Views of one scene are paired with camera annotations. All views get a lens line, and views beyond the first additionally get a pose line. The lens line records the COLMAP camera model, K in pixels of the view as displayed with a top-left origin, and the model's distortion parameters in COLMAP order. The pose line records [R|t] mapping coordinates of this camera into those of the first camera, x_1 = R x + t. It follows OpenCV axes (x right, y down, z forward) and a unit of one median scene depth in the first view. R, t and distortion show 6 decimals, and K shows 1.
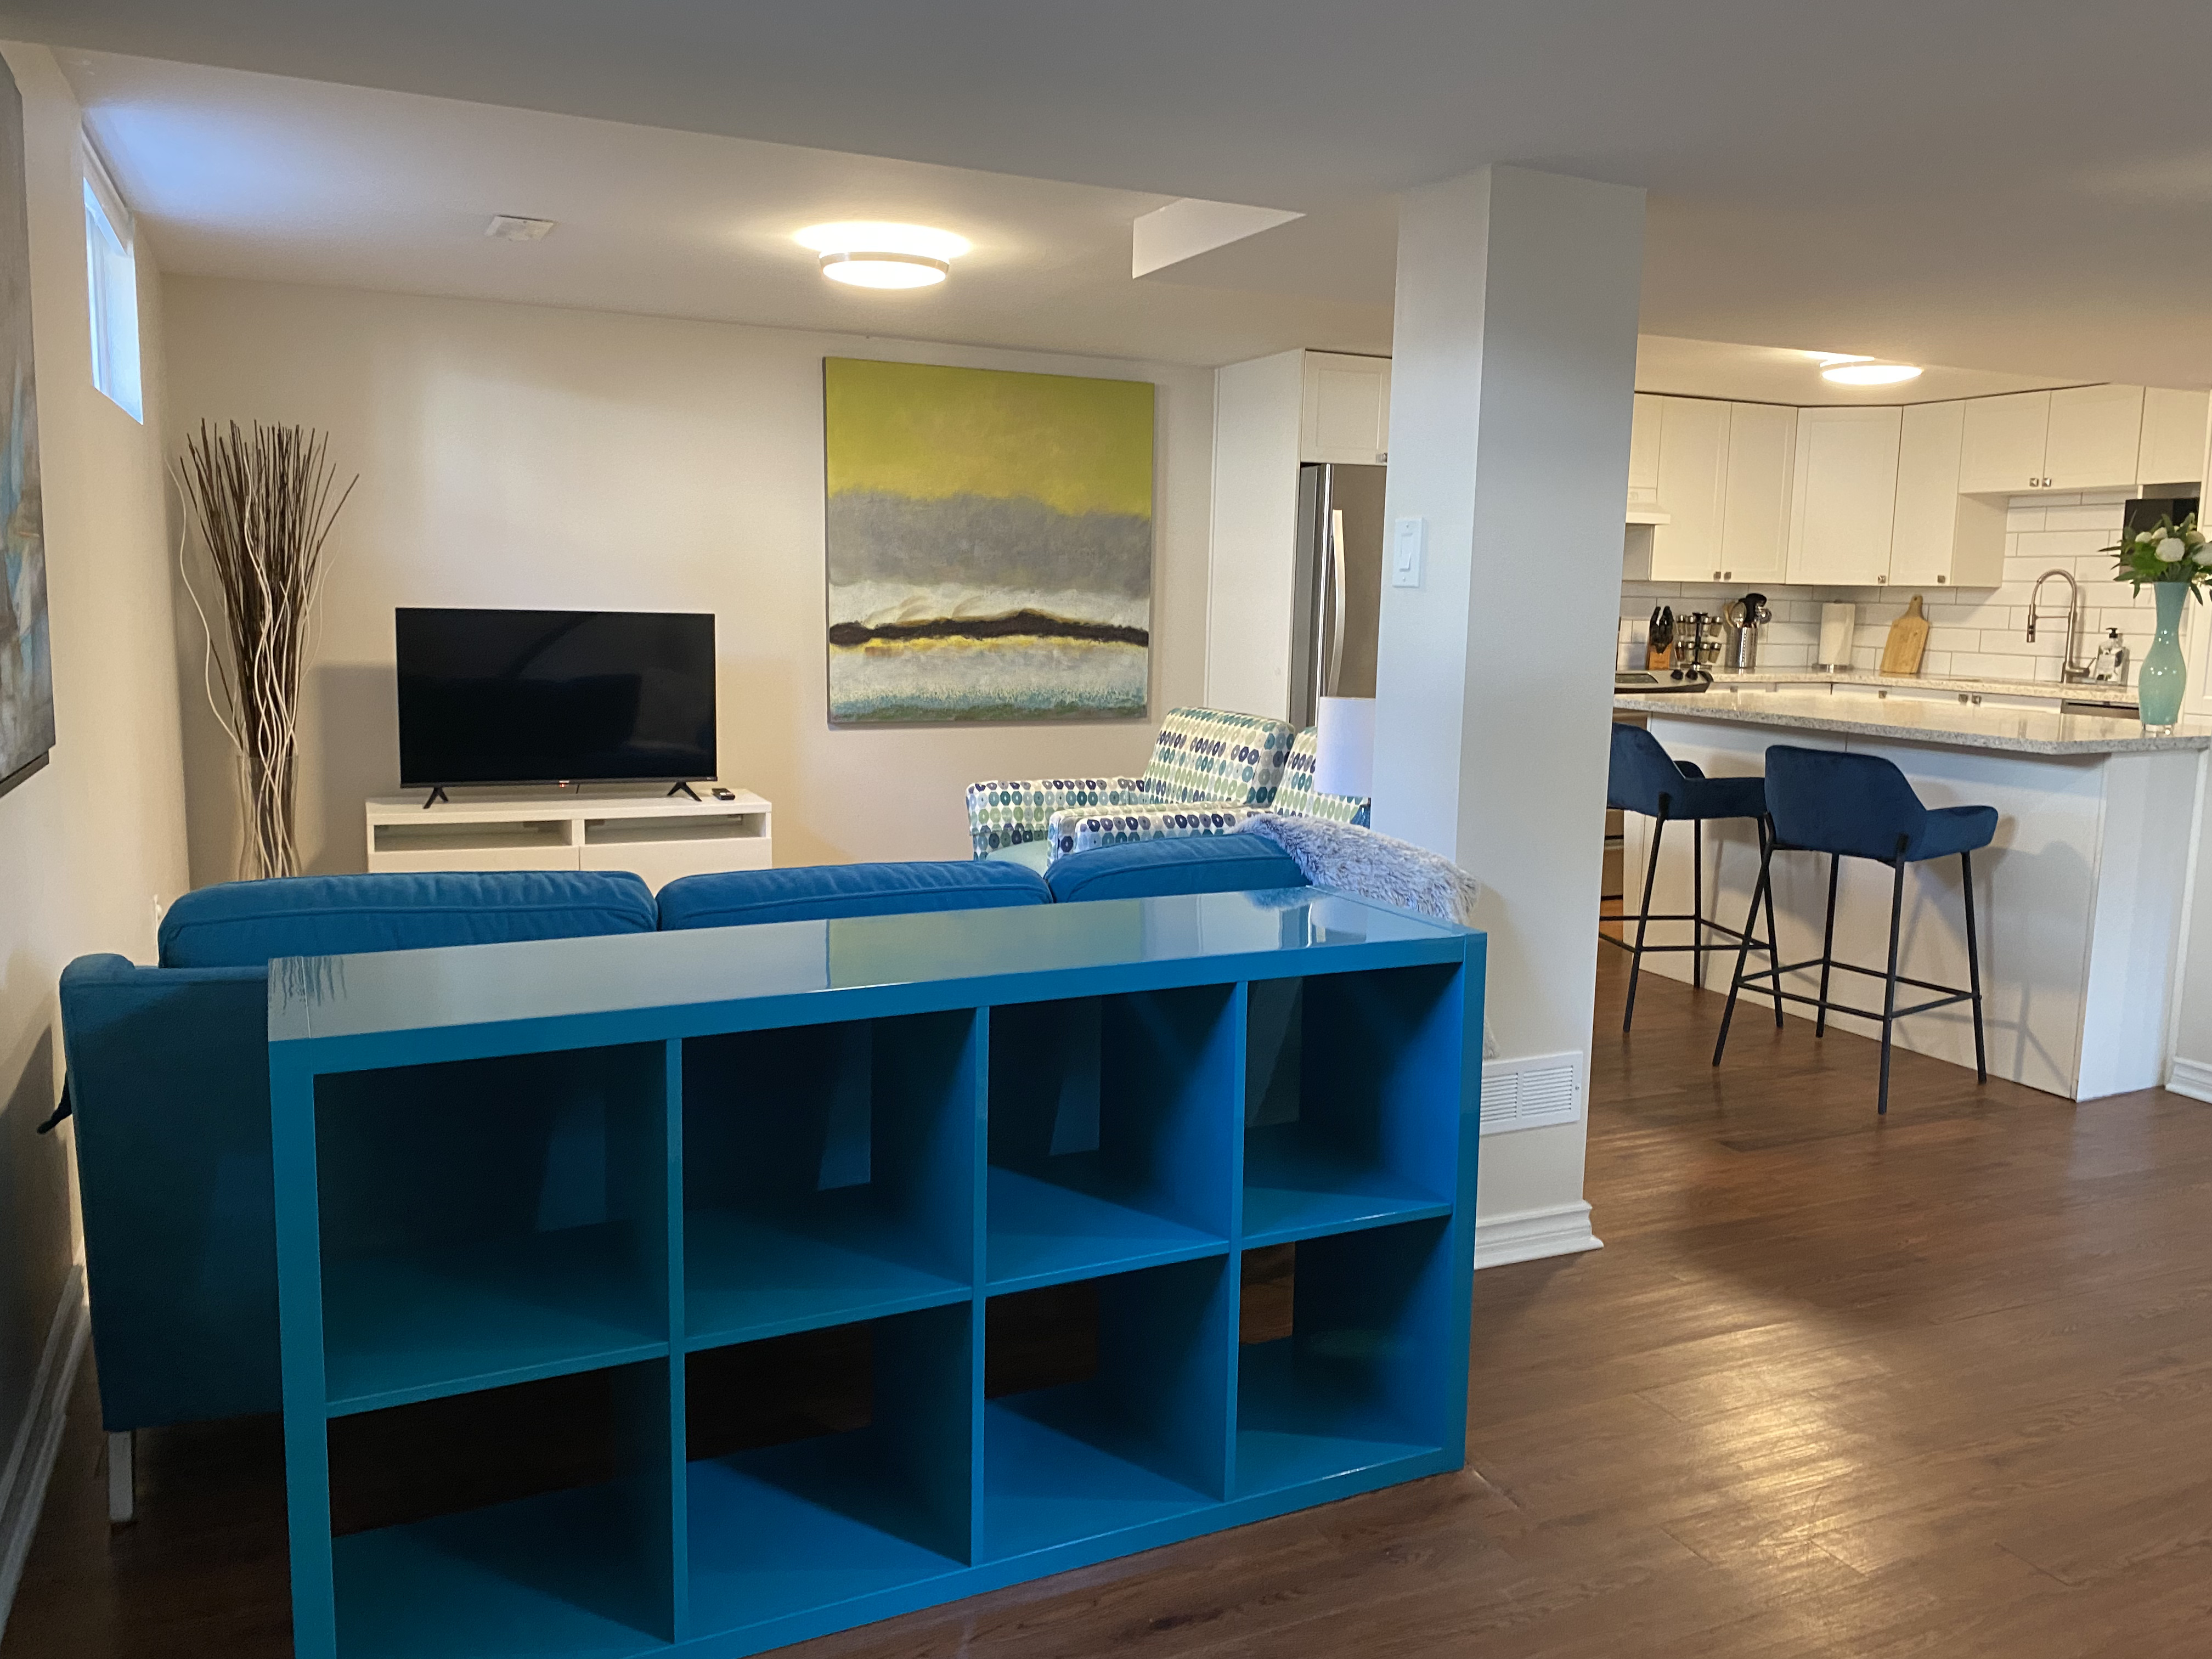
lens RADIAL K [[1676.4, 0, 1118.4], [0, 1676.4, 814.9], [0, 0, 1]] dist [0.111766, -0.213166]
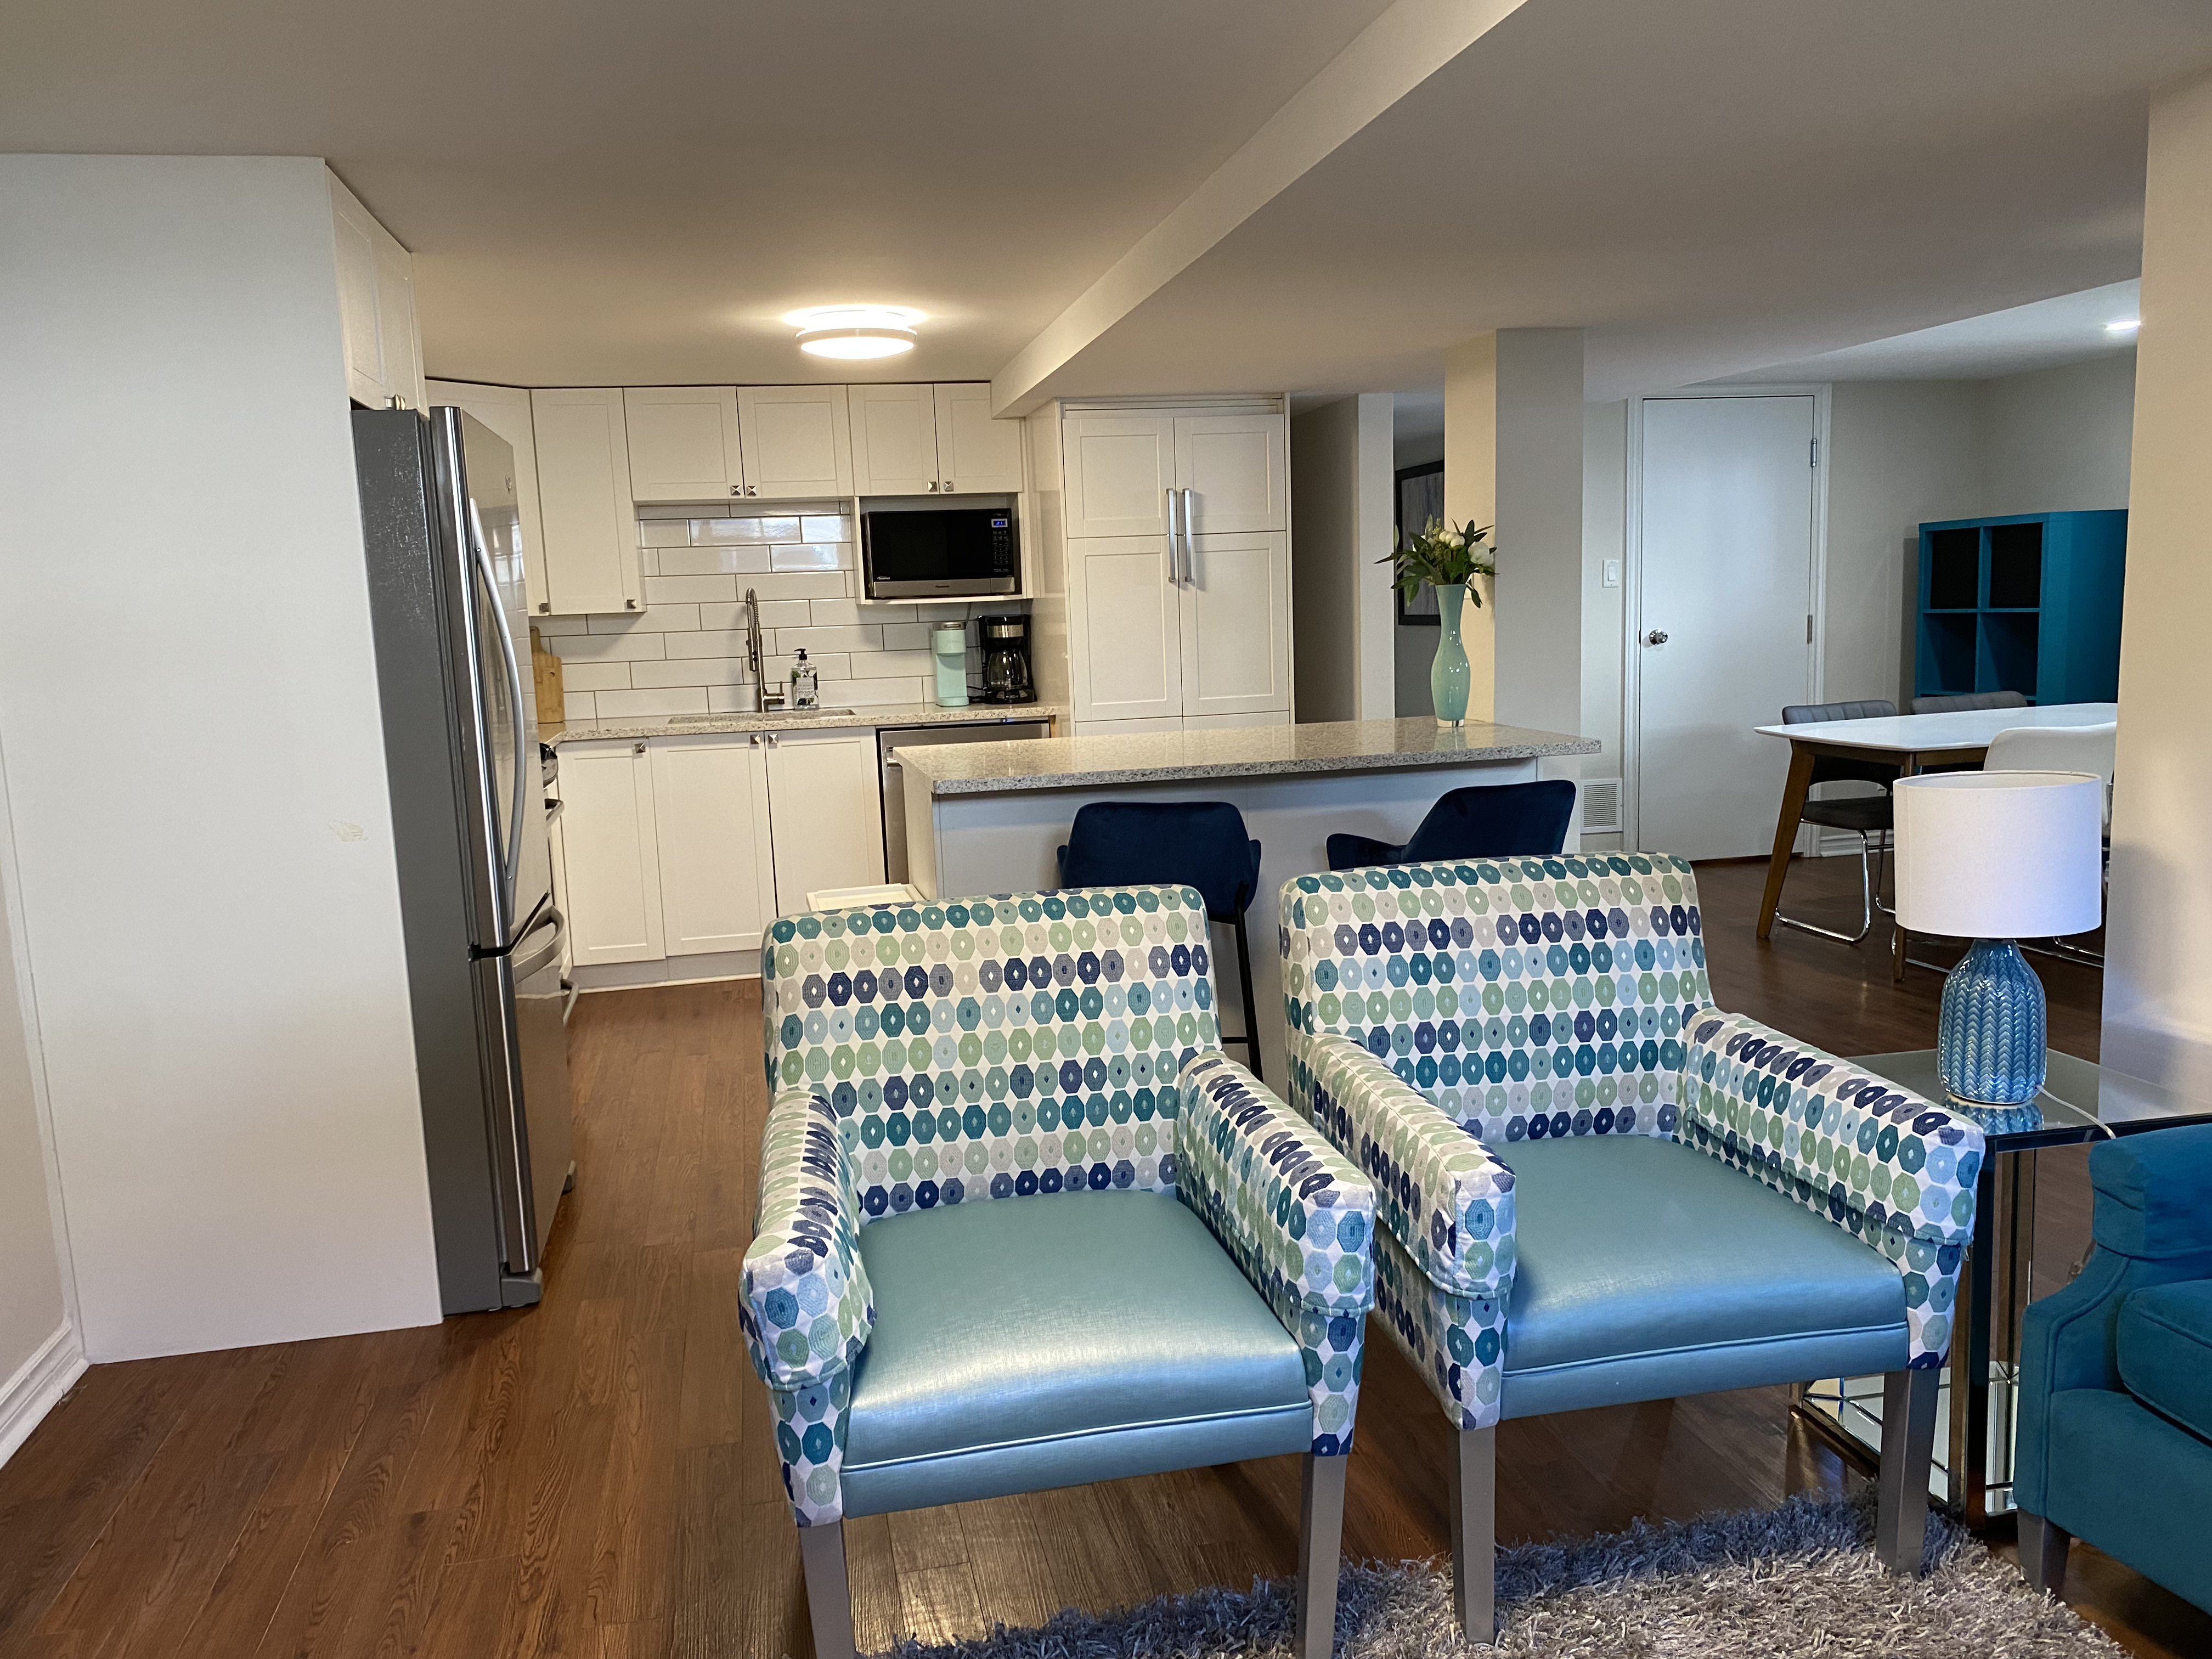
lens RADIAL K [[1681.0, 0, 1081.1], [0, 1681.0, 856.4], [0, 0, 1]] dist [0.069003, -0.089561]
pose [[0.241721, -0.180986, 0.953318, -0.325427], [0.175484, 0.974406, 0.140494, -0.112247], [-0.954346, 0.133332, 0.267295, 0.679013]]
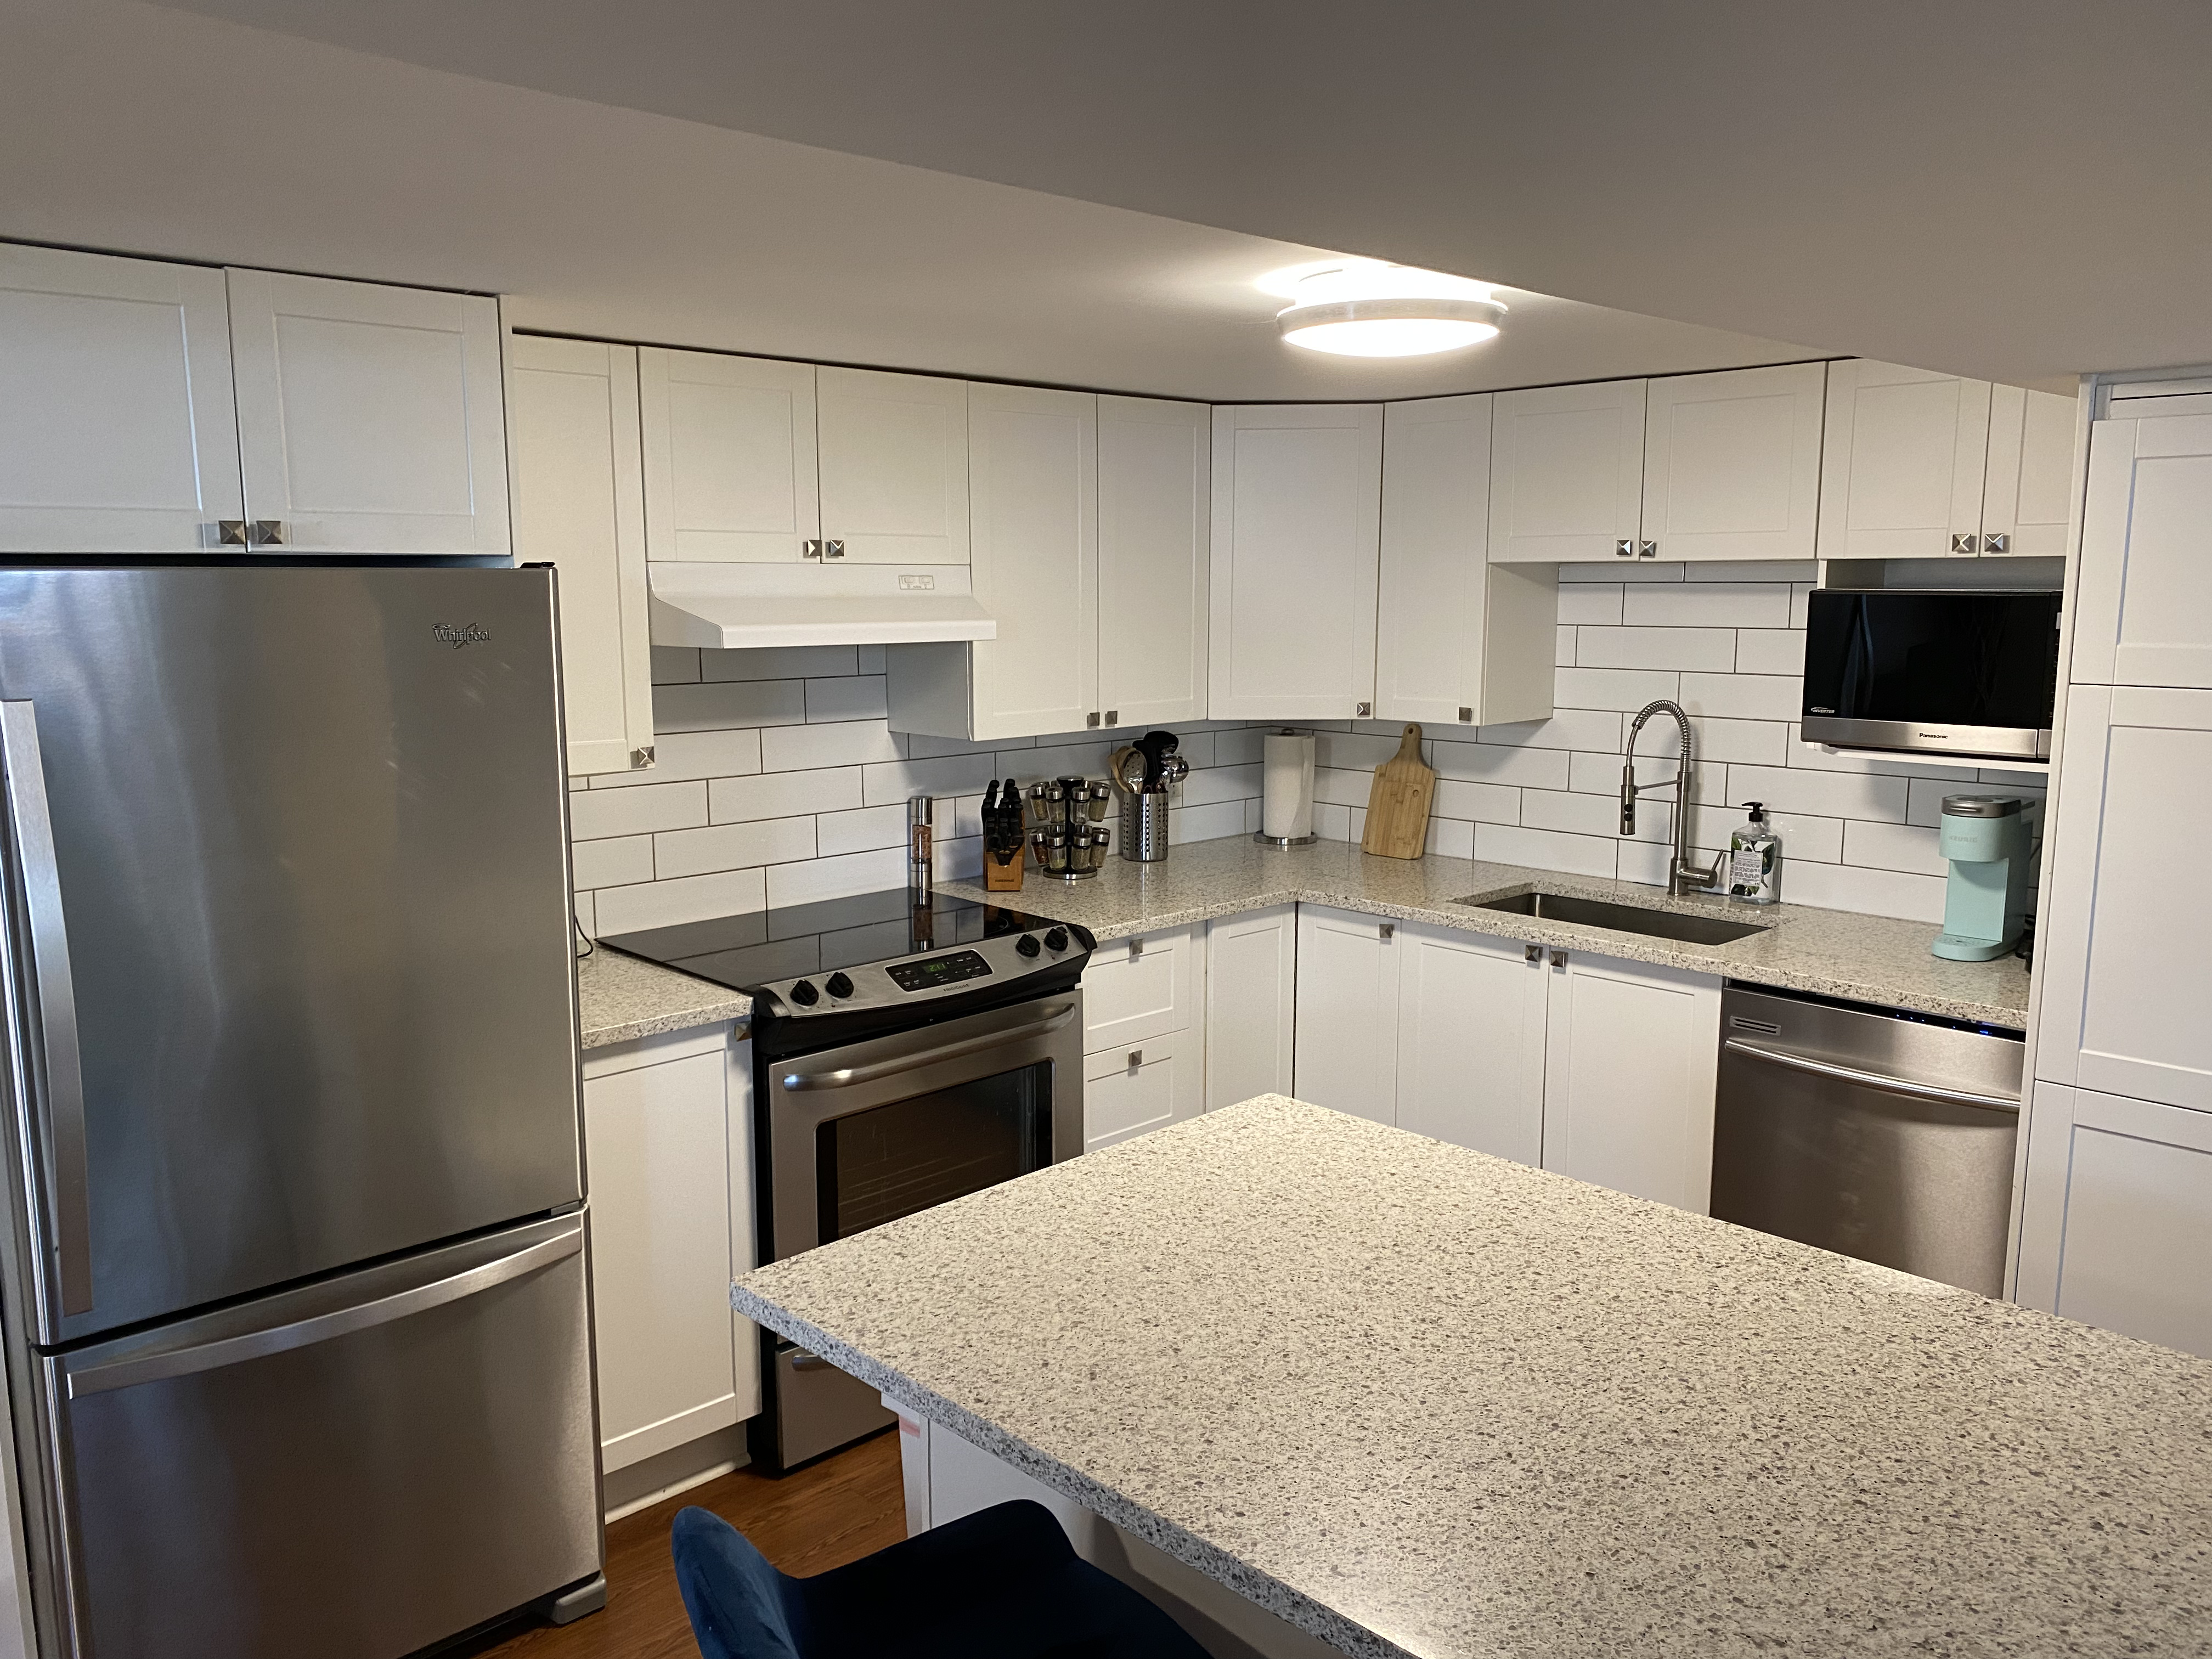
lens RADIAL K [[1675.7, 0, 1108.3], [0, 1675.7, 825.2], [0, 0, 1]] dist [0.067317, -0.093385]
pose [[0.945465, -0.072203, 0.317622, 0.222823], [0.066977, 0.997379, 0.027357, -0.146121], [-0.318765, -0.004591, 0.947823, 0.590790]]
